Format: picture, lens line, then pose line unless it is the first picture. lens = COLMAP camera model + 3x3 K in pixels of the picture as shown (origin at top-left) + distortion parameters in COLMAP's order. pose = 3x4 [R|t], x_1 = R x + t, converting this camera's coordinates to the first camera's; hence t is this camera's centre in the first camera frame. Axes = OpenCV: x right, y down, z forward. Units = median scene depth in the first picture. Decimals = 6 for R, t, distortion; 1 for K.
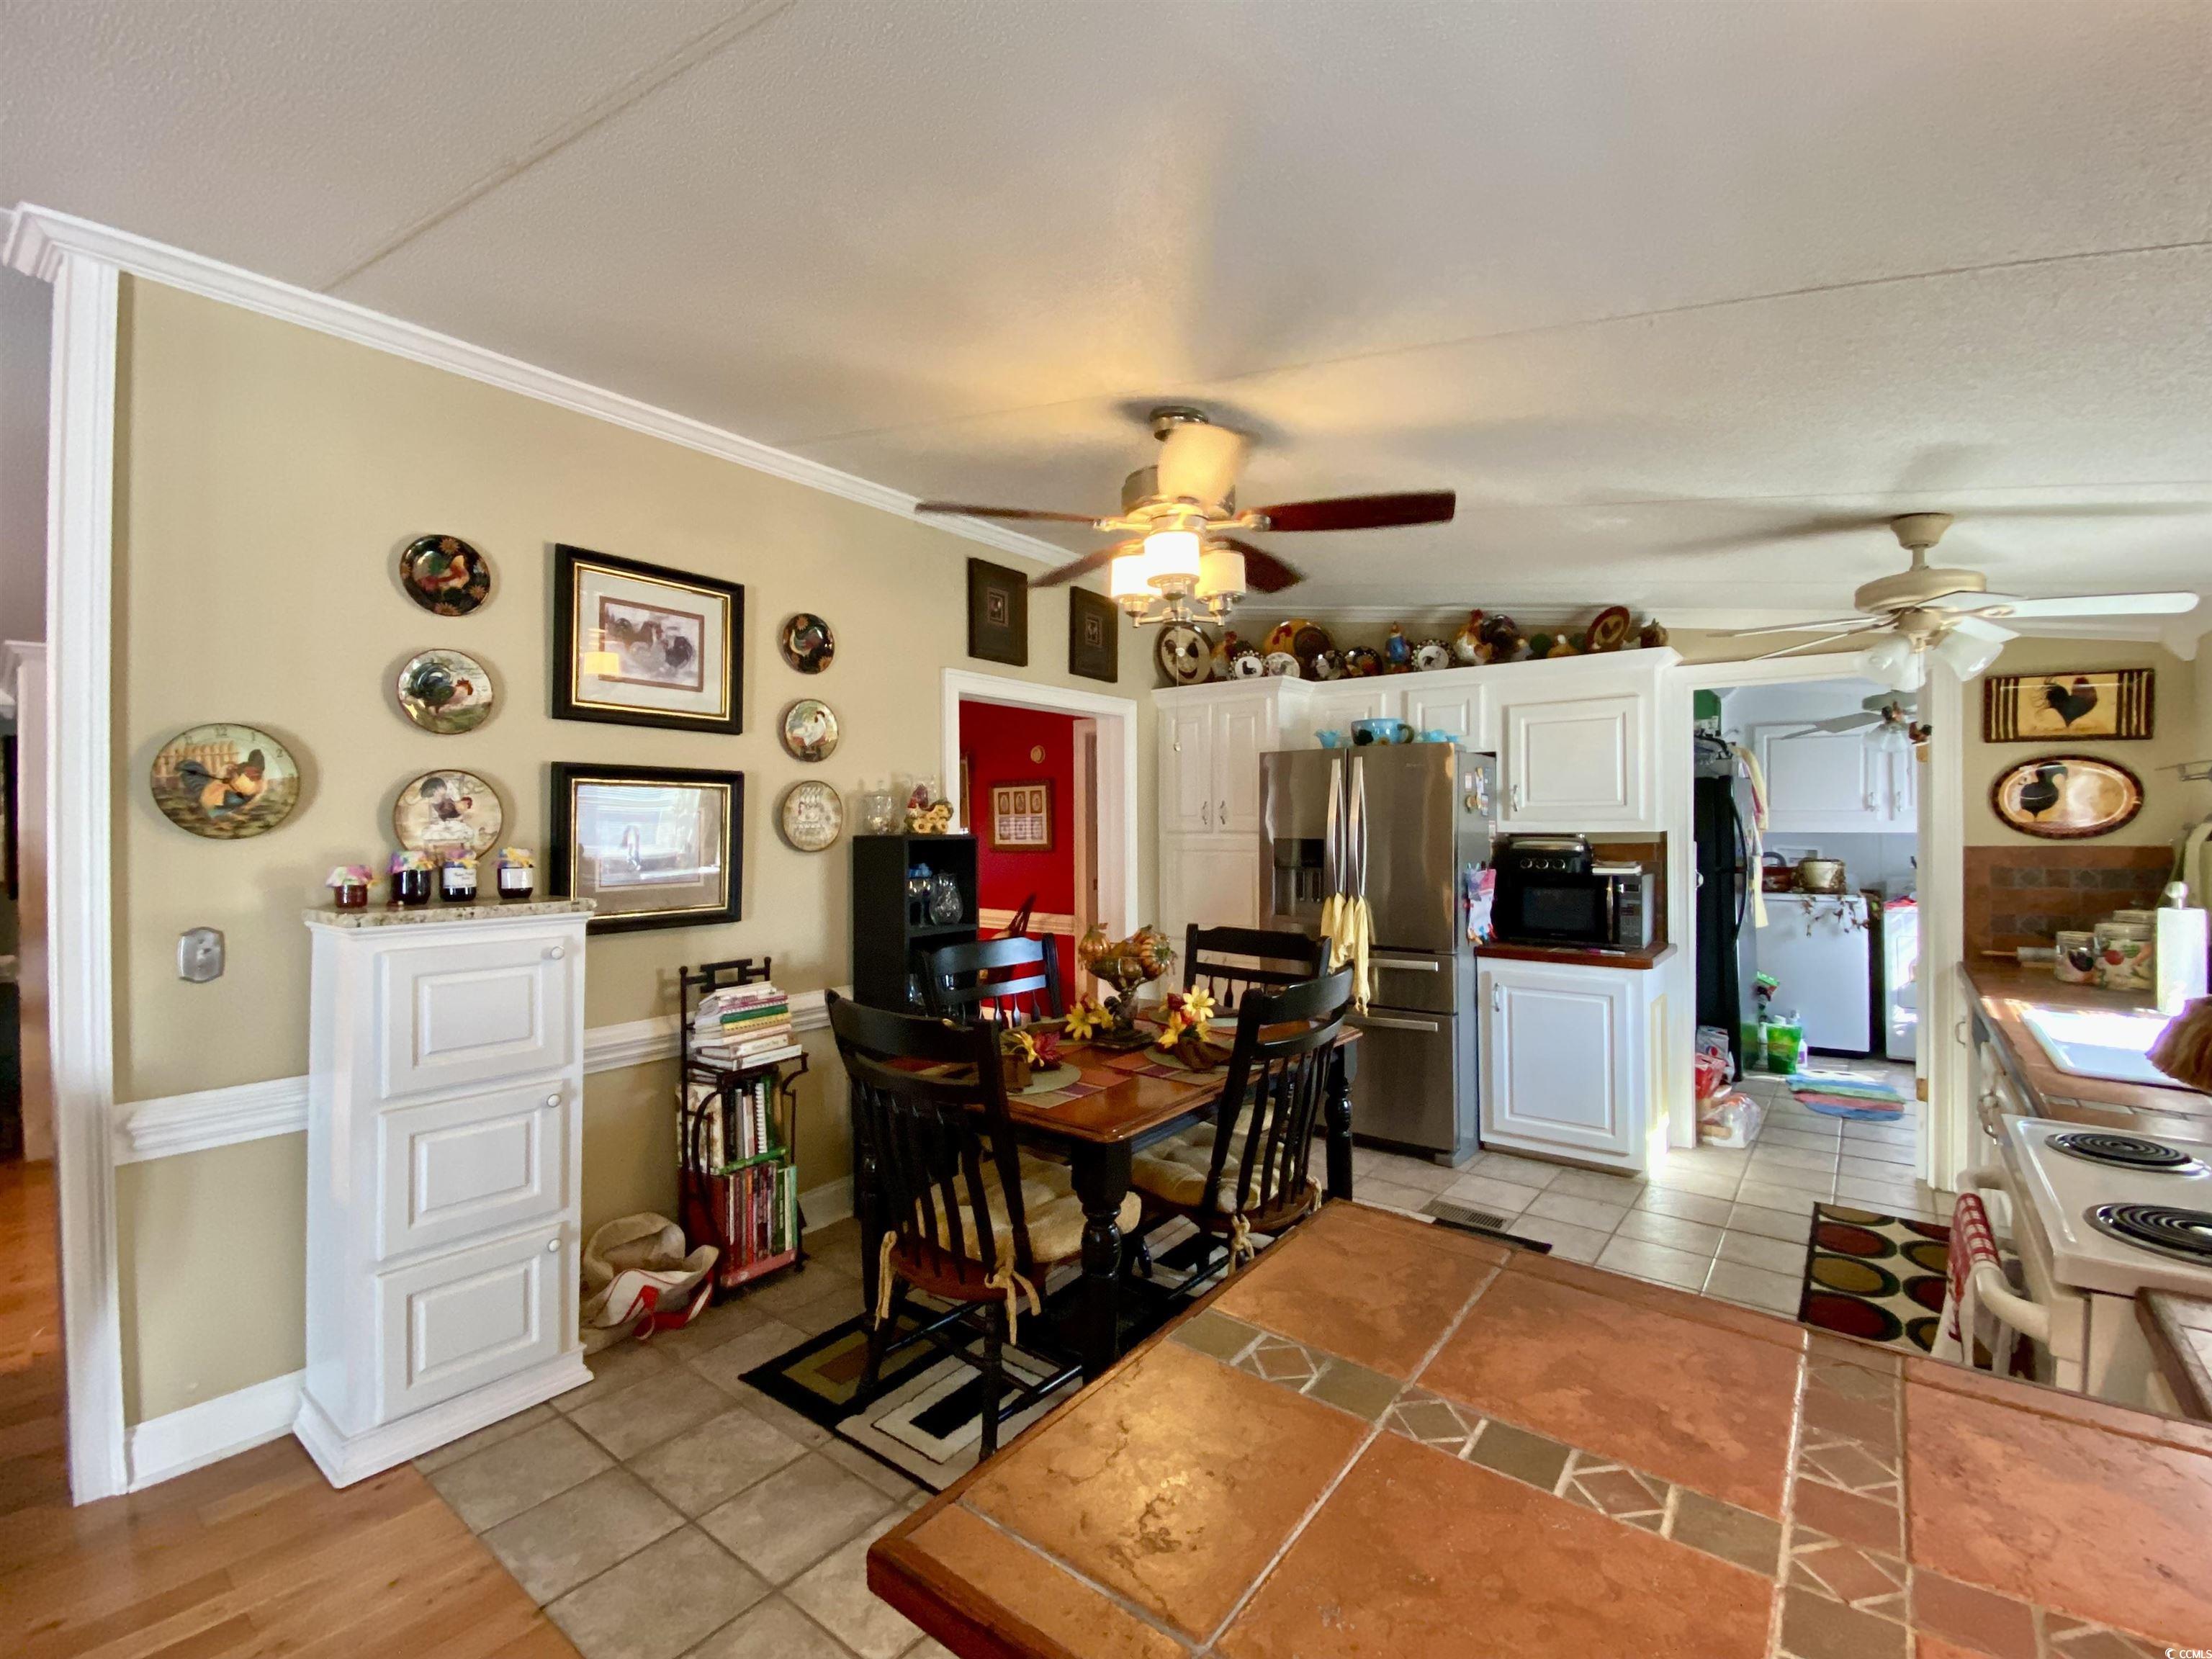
lens RADIAL K [[977.3, 0, 1107.7], [0, 977.3, 828.4], [0, 0, 1]] dist [0.050511, -0.045150]
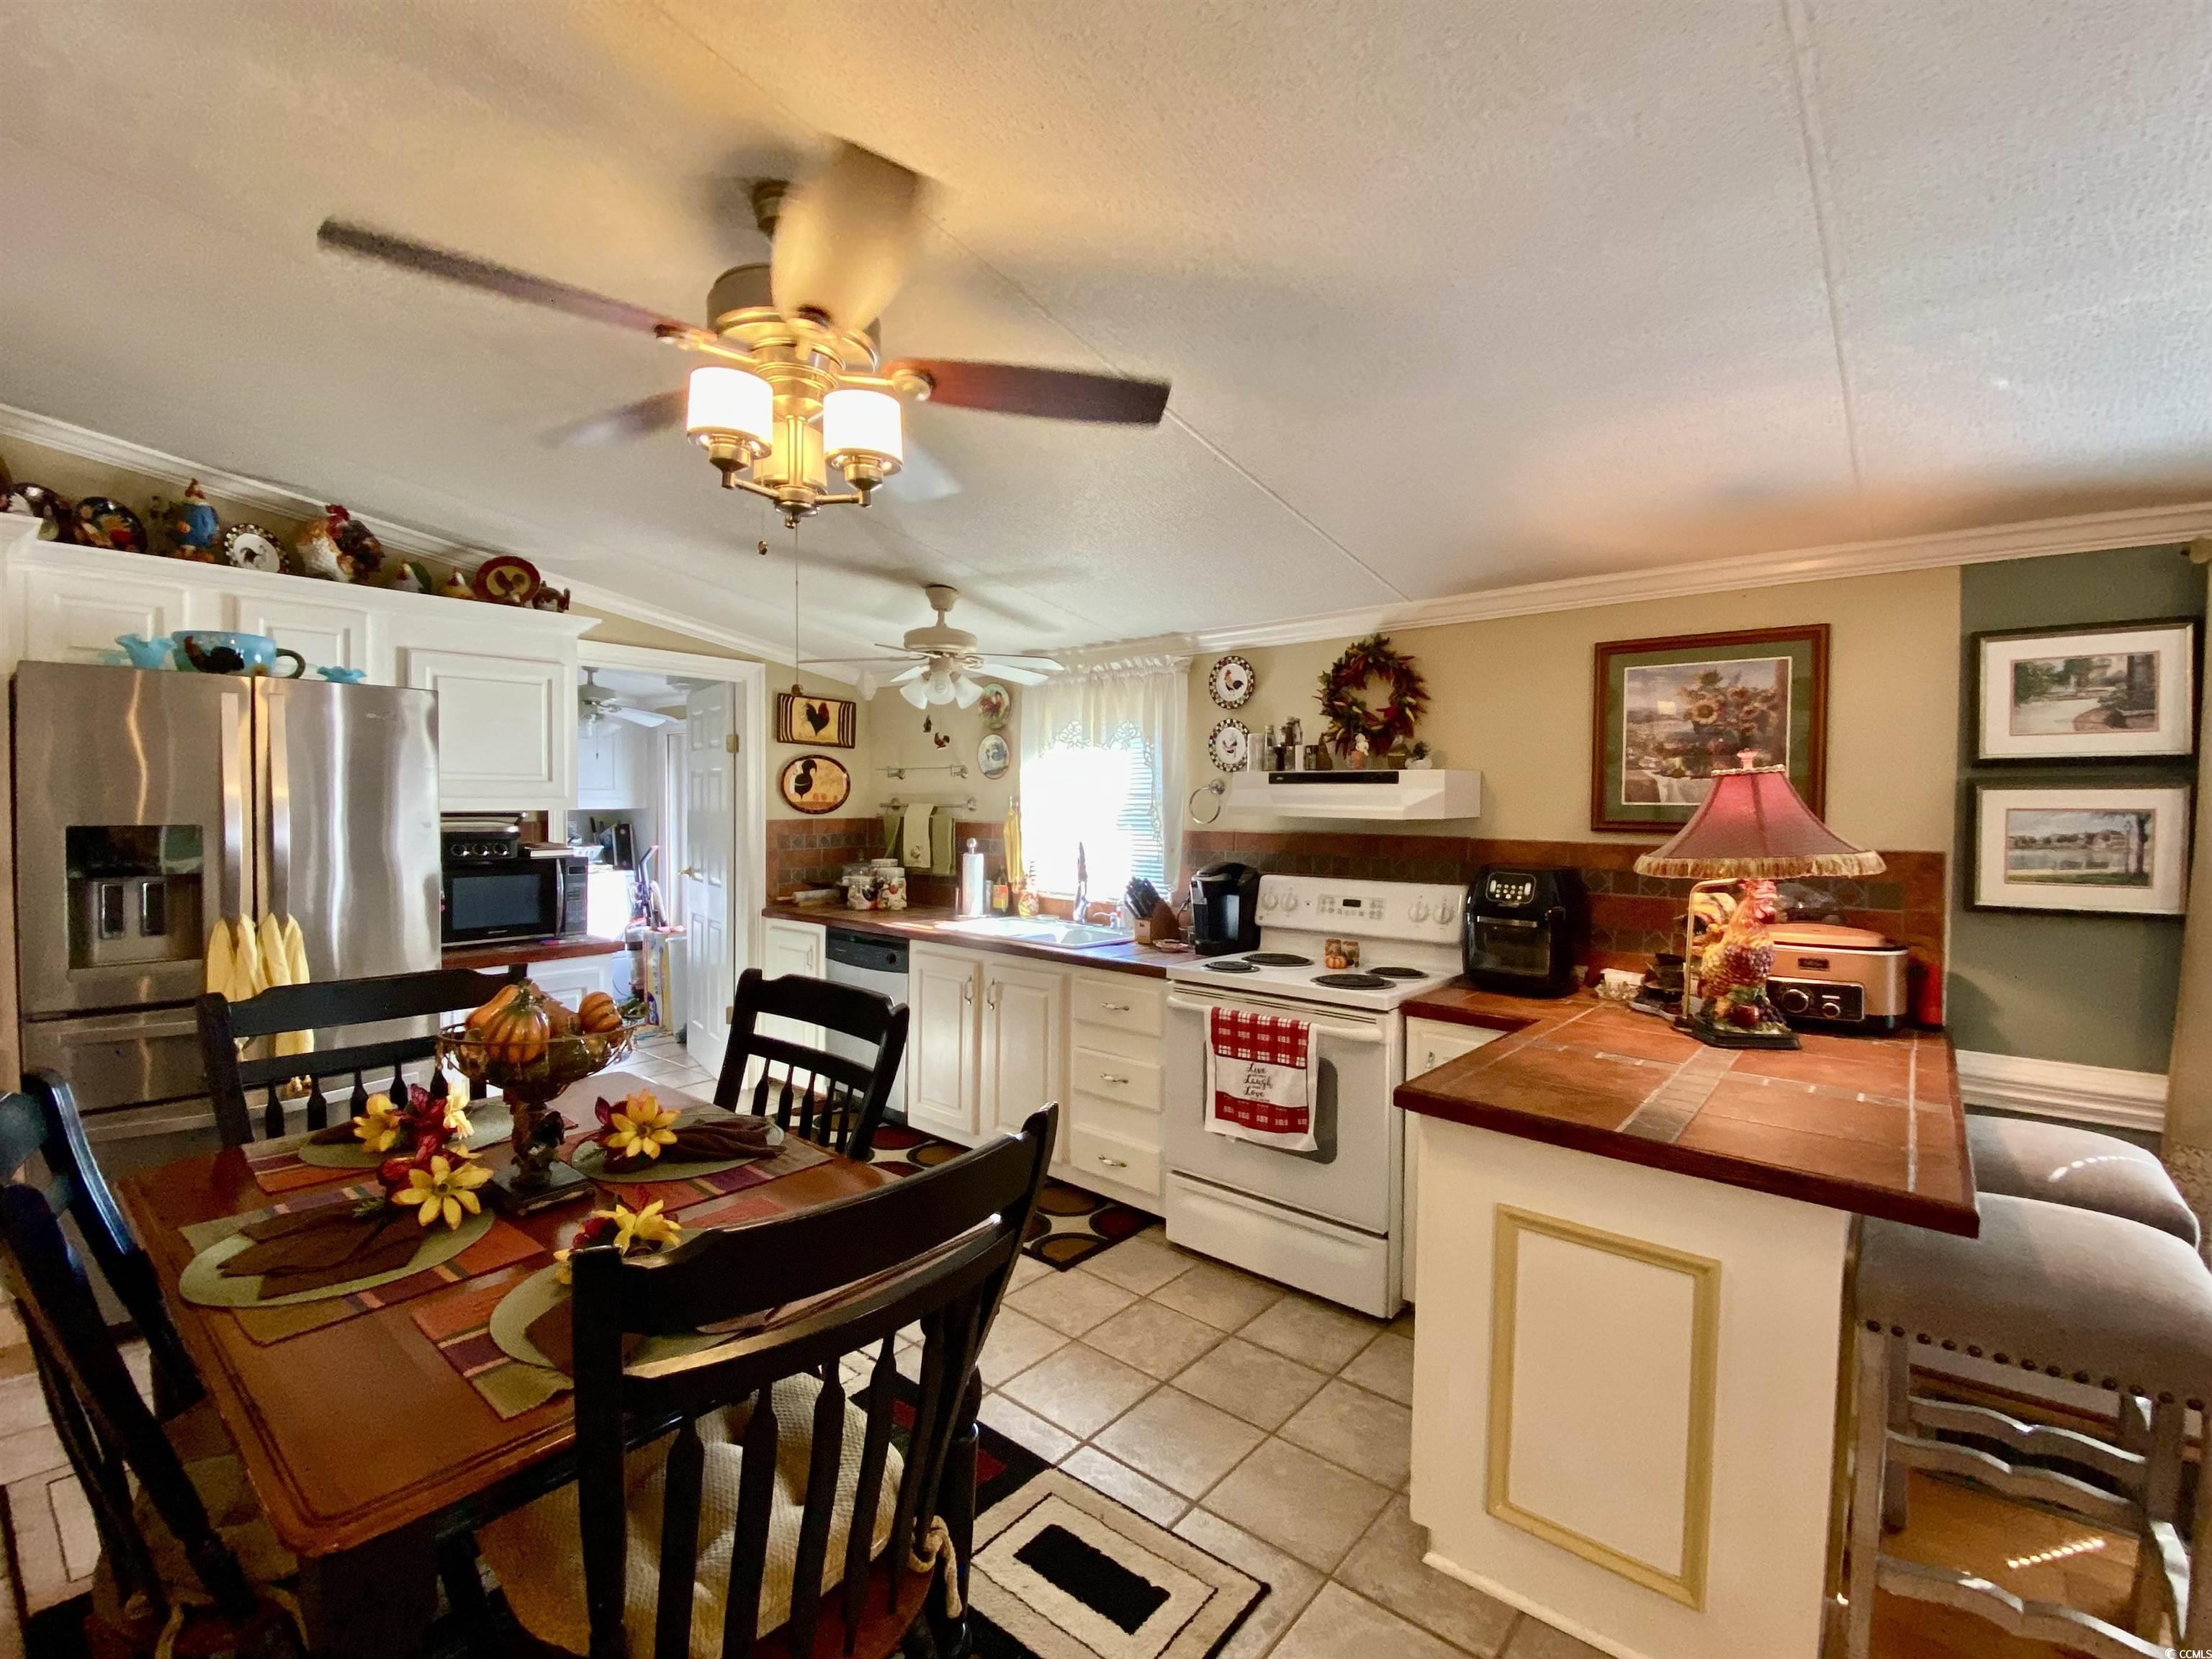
lens RADIAL K [[977.3, 0, 1107.7], [0, 977.3, 828.4], [0, 0, 1]] dist [0.050511, -0.045150]
pose [[0.020444, -0.024046, 0.999502, -0.380749], [-0.001372, 0.999709, 0.024079, -0.002569], [-0.999790, -0.001863, 0.020405, 0.459867]]
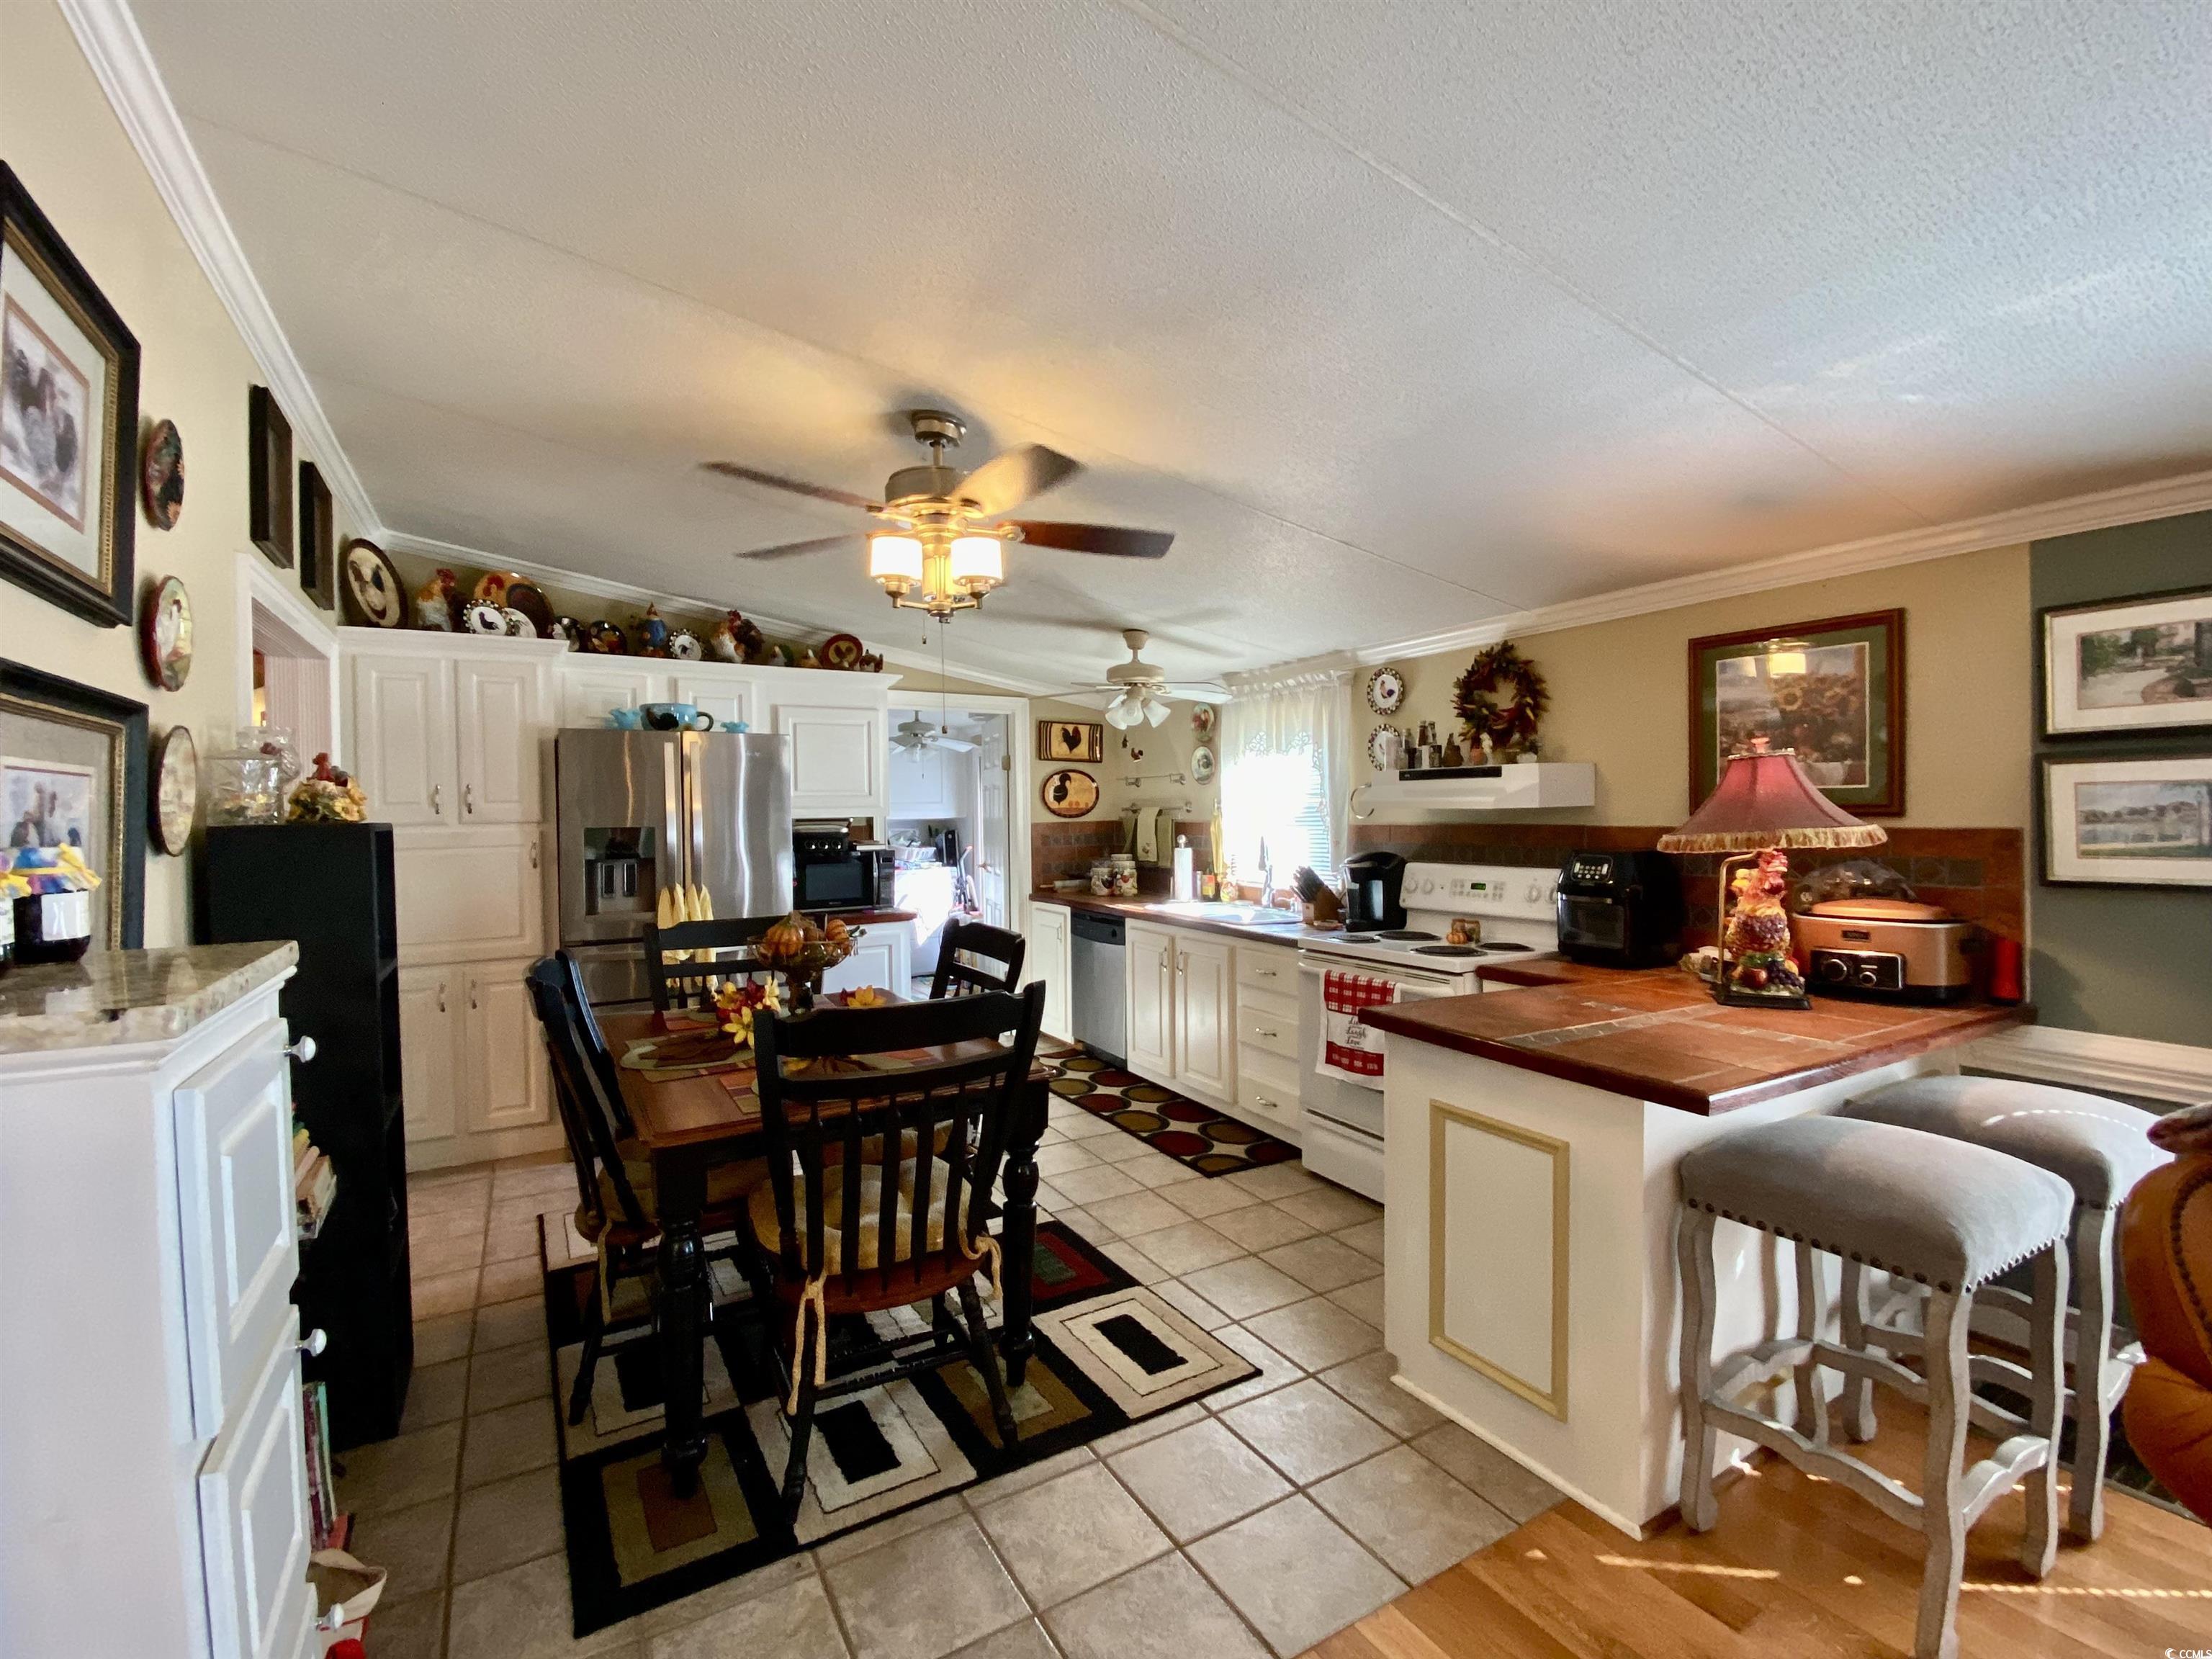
lens RADIAL K [[977.3, 0, 1107.7], [0, 977.3, 828.4], [0, 0, 1]] dist [0.050511, -0.045150]
pose [[0.357672, -0.016989, 0.933693, -0.529894], [0.017217, 0.999785, 0.011596, 0.009220], [-0.933689, 0.011928, 0.357887, 0.267768]]
